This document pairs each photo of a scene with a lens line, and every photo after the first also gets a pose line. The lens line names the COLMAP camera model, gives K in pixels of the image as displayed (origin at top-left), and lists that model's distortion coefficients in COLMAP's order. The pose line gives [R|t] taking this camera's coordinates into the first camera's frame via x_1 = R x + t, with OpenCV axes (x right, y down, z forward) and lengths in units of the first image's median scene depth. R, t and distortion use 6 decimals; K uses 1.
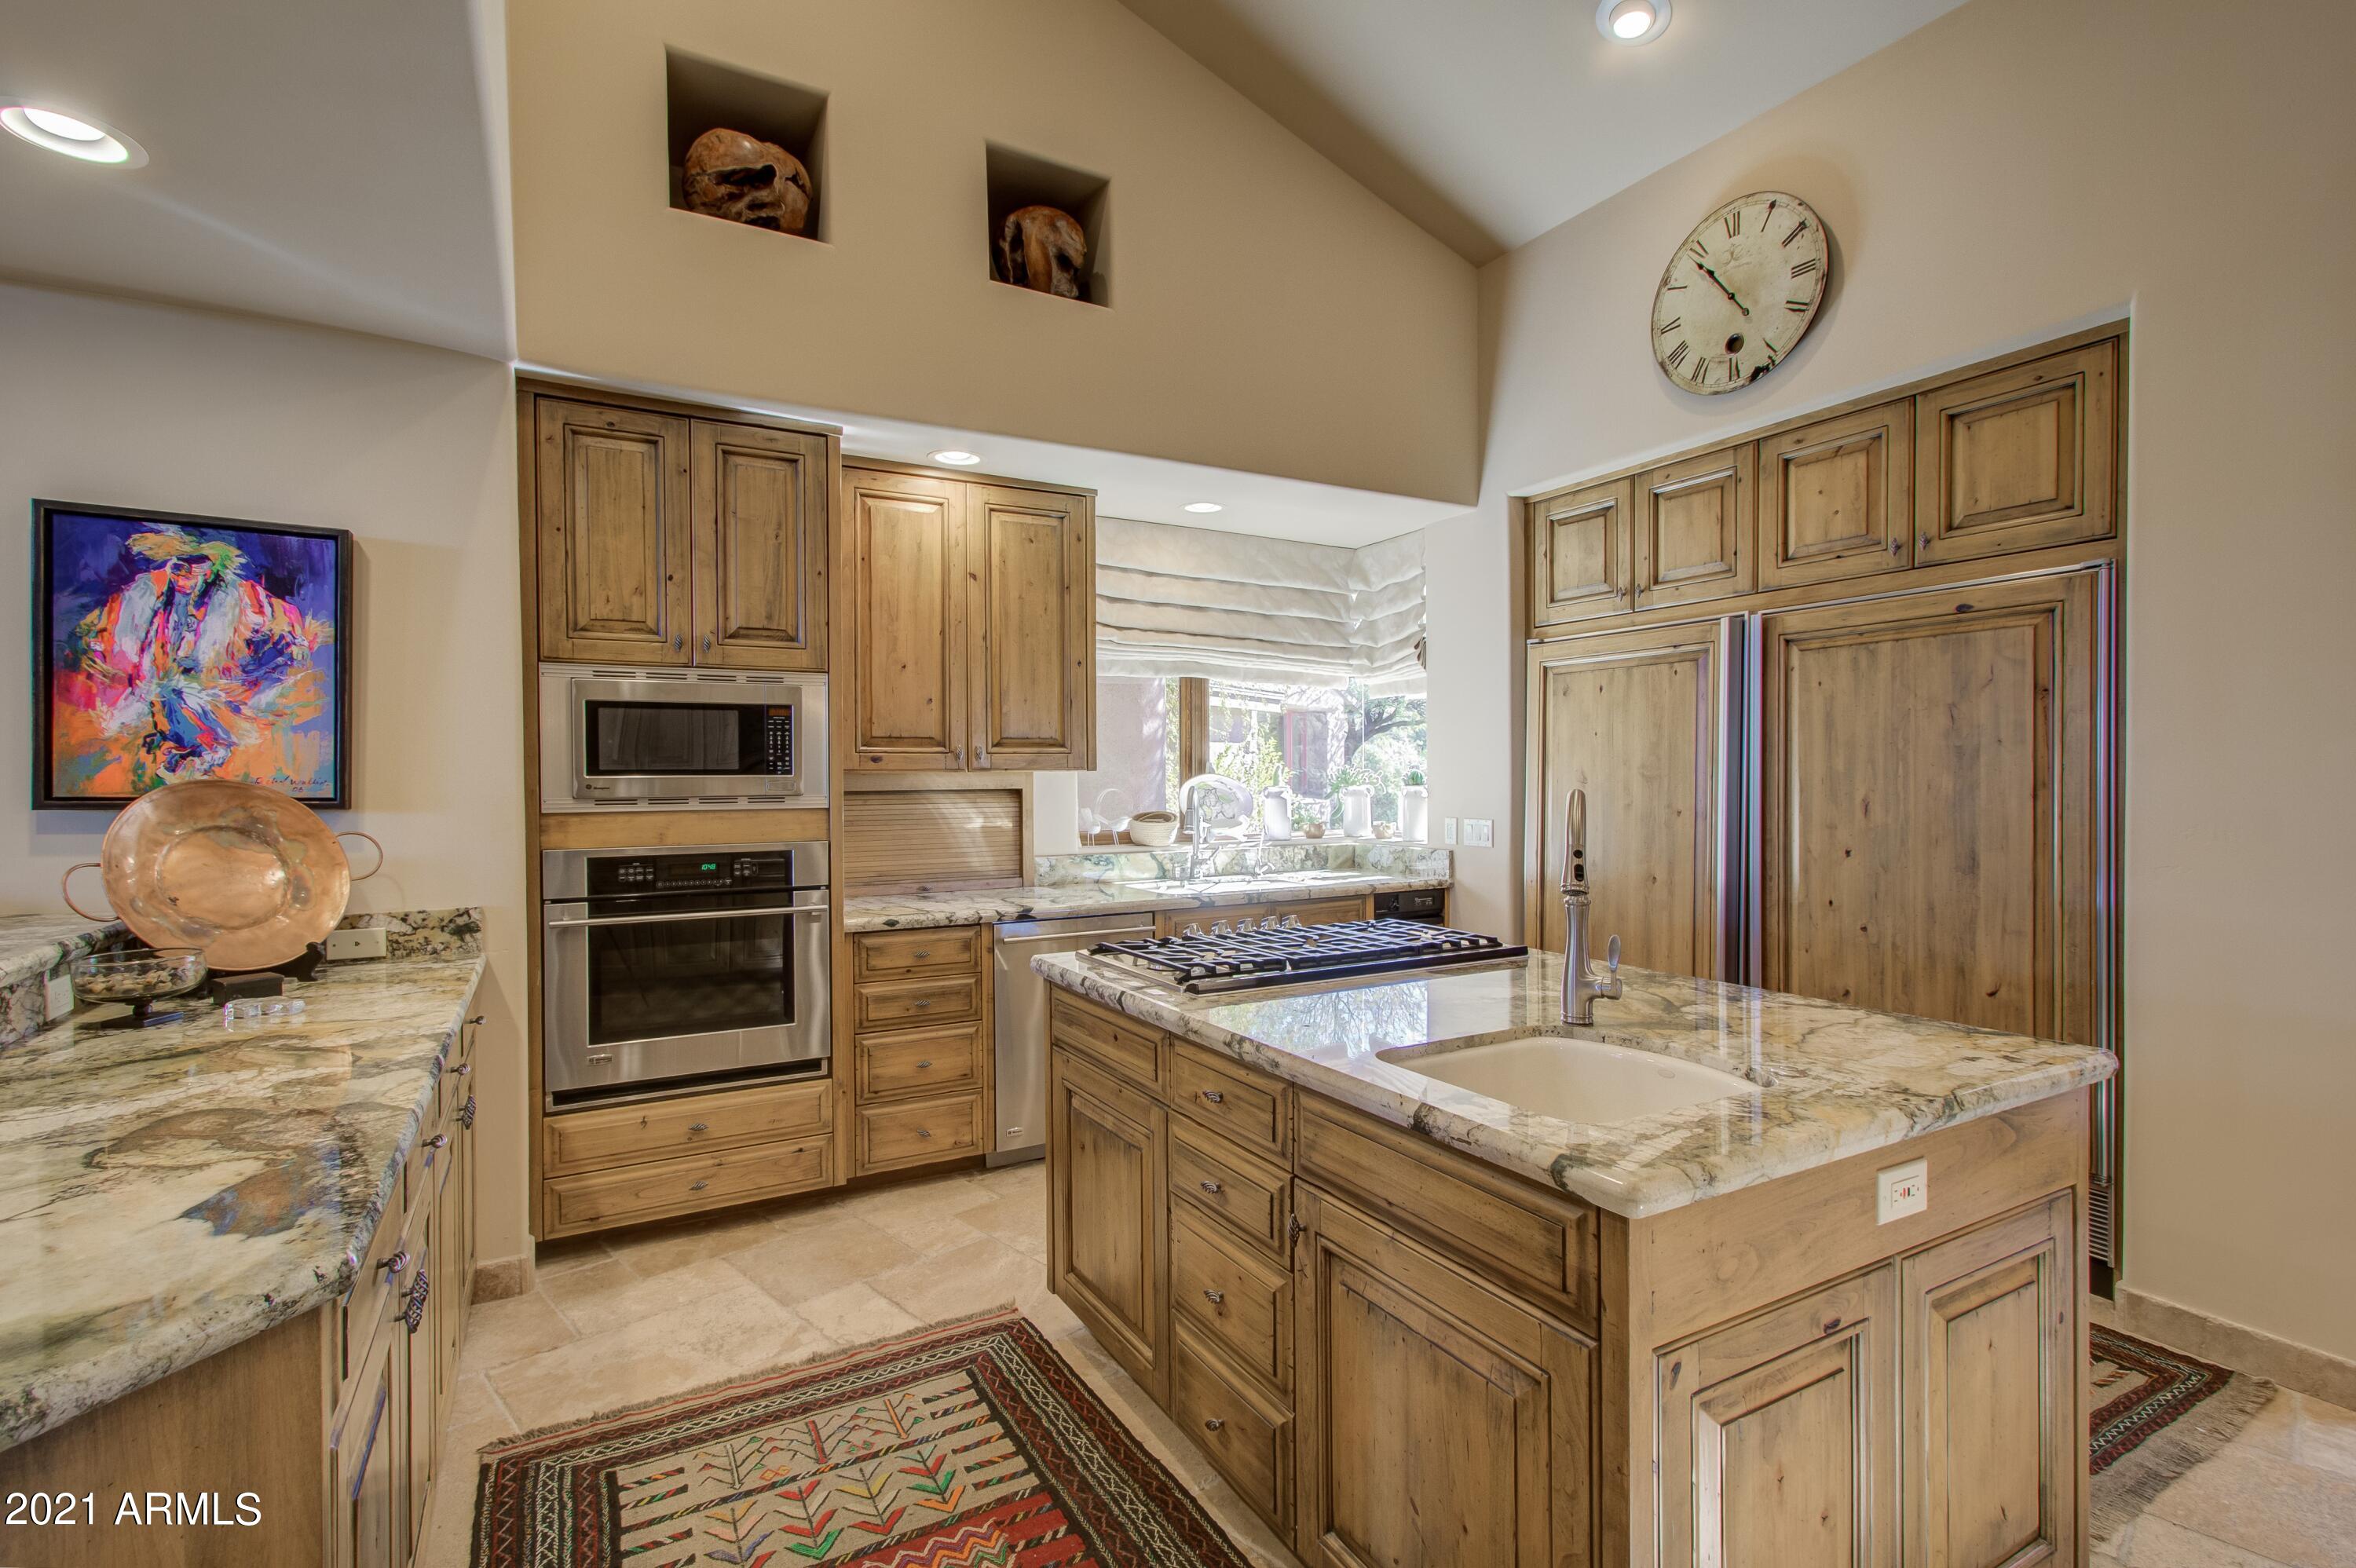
lens RADIAL K [[1087.5, 0, 1171.9], [0, 1087.5, 784.6], [0, 0, 1]] dist [0.003117, 0.000457]
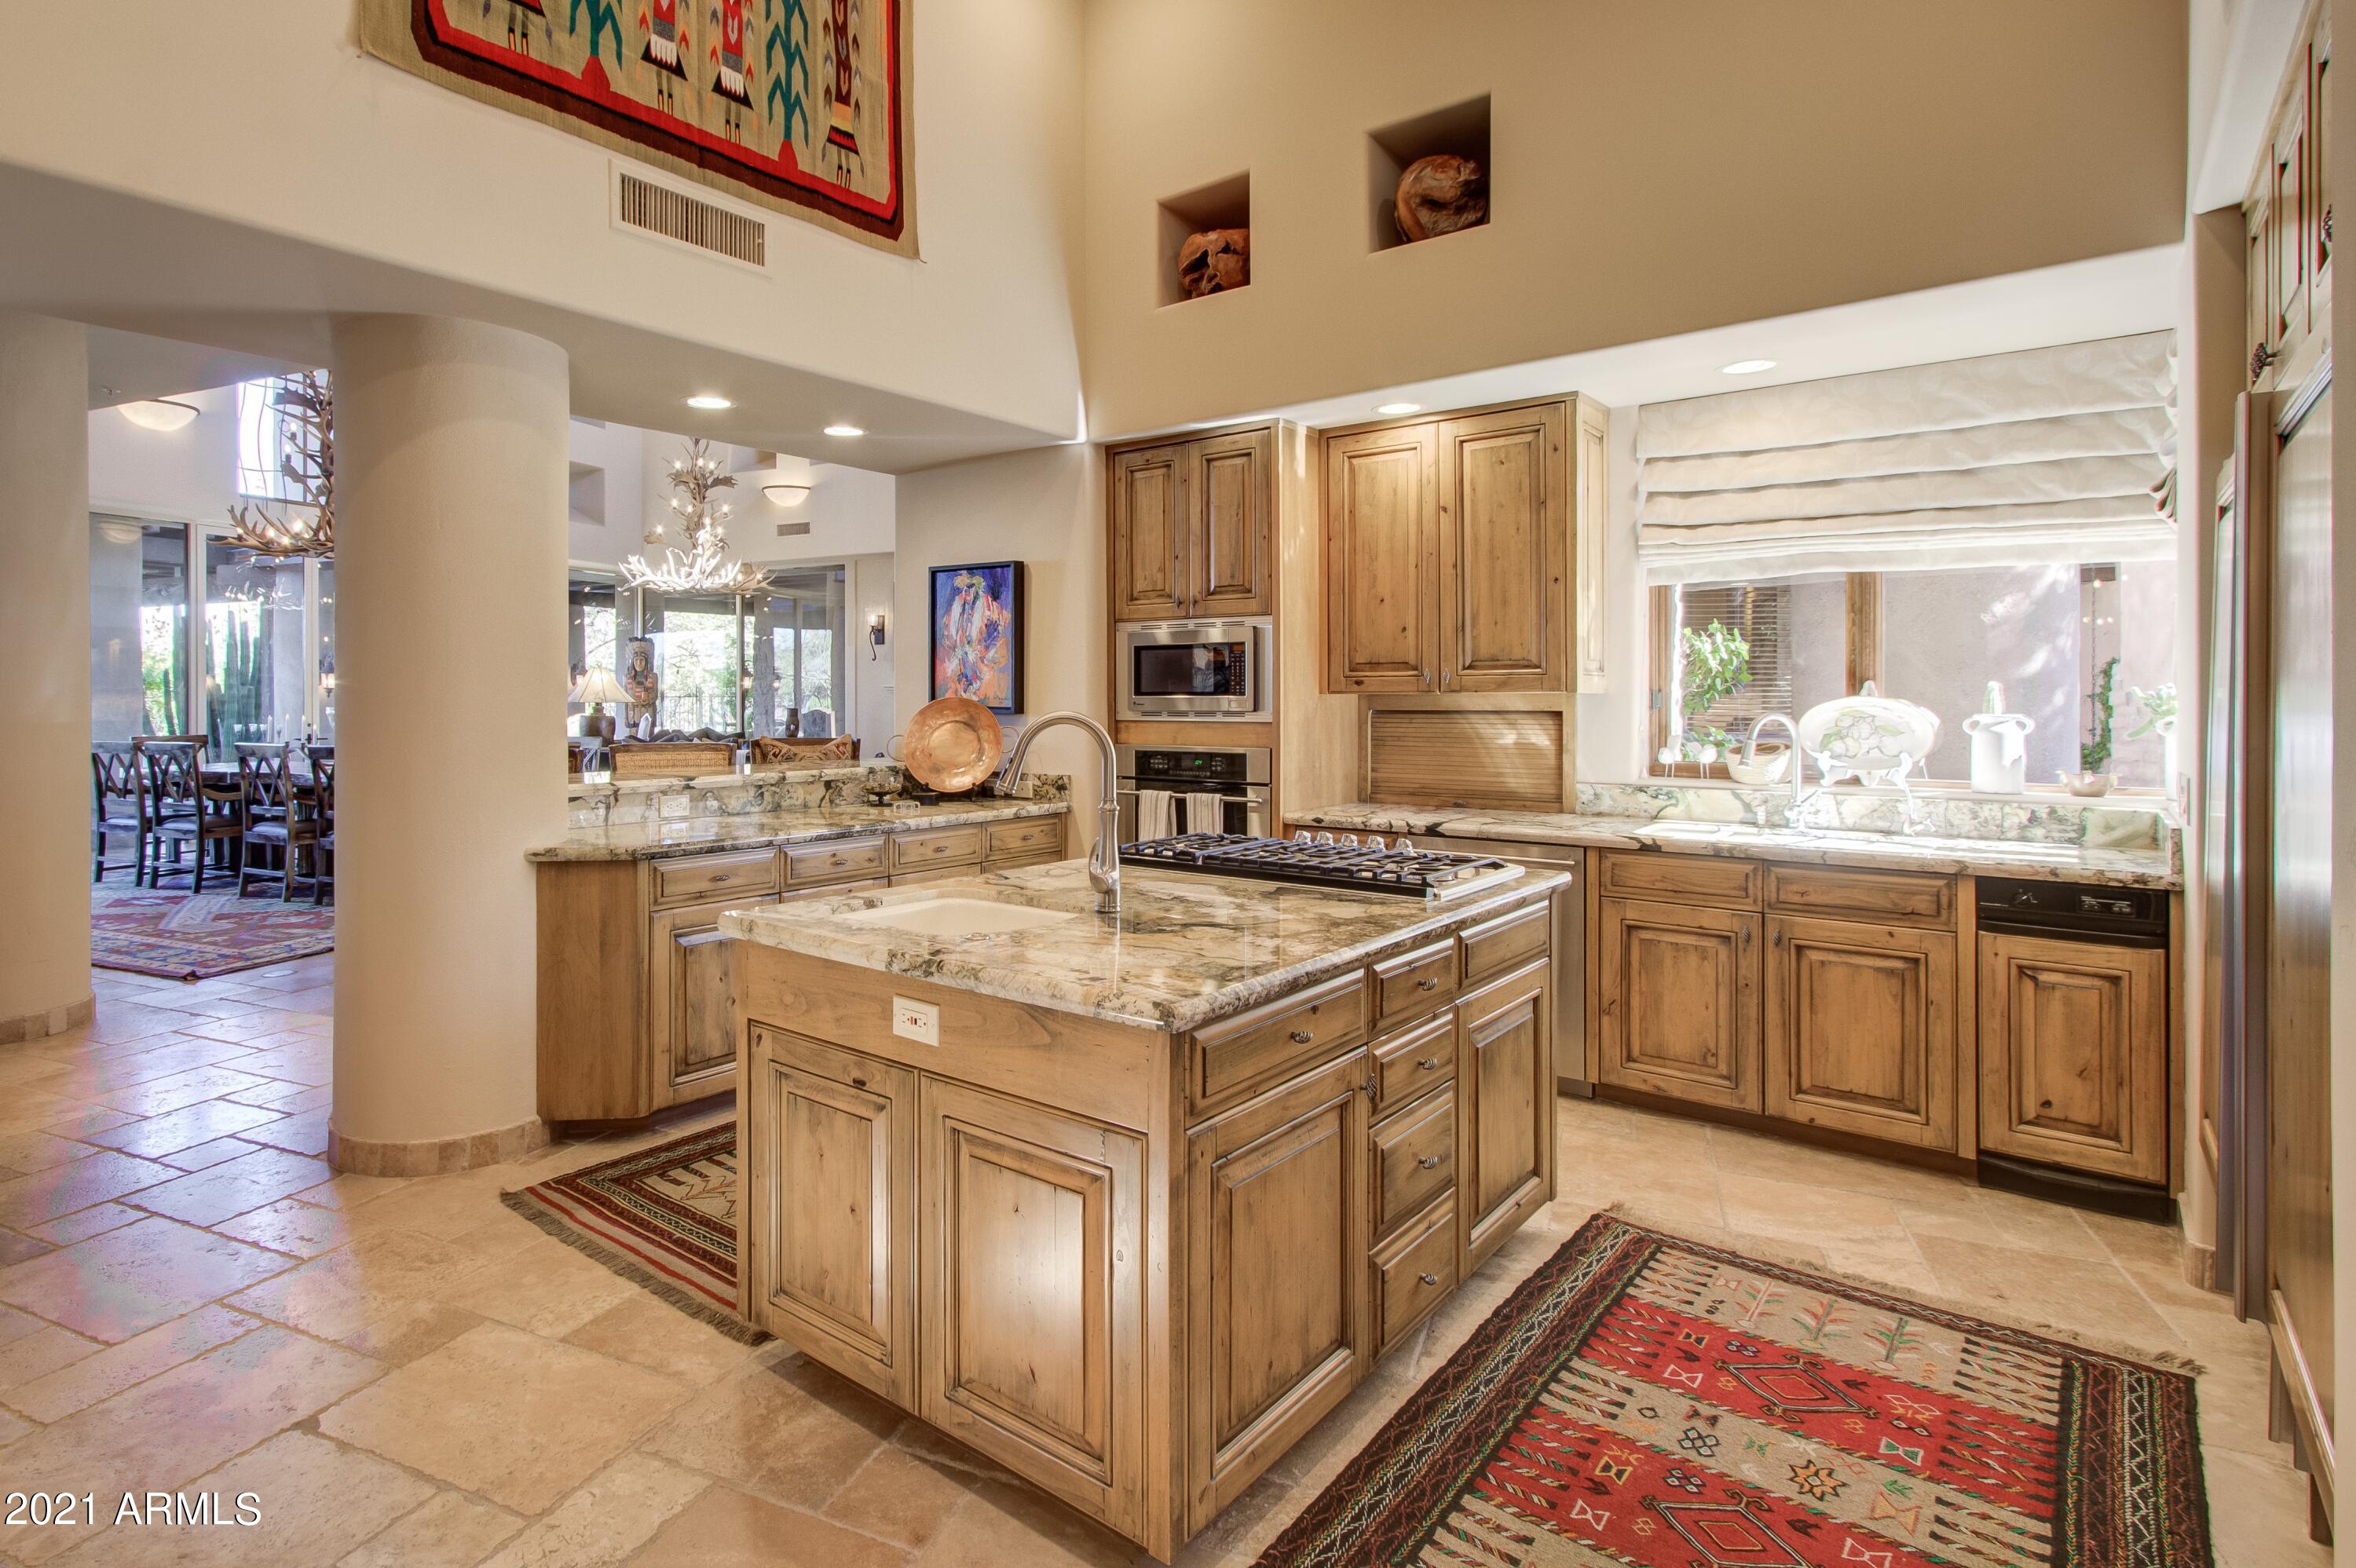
lens RADIAL K [[1227.5, 0, 1098.6], [0, 1227.5, 688.3], [0, 0, 1]] dist [-0.002154, 0.000283]
pose [[0.371496, -0.002076, -0.928432, 0.942896], [-0.010906, 0.999919, -0.006600, -0.006154], [0.928370, 0.012577, 0.371444, 0.290280]]
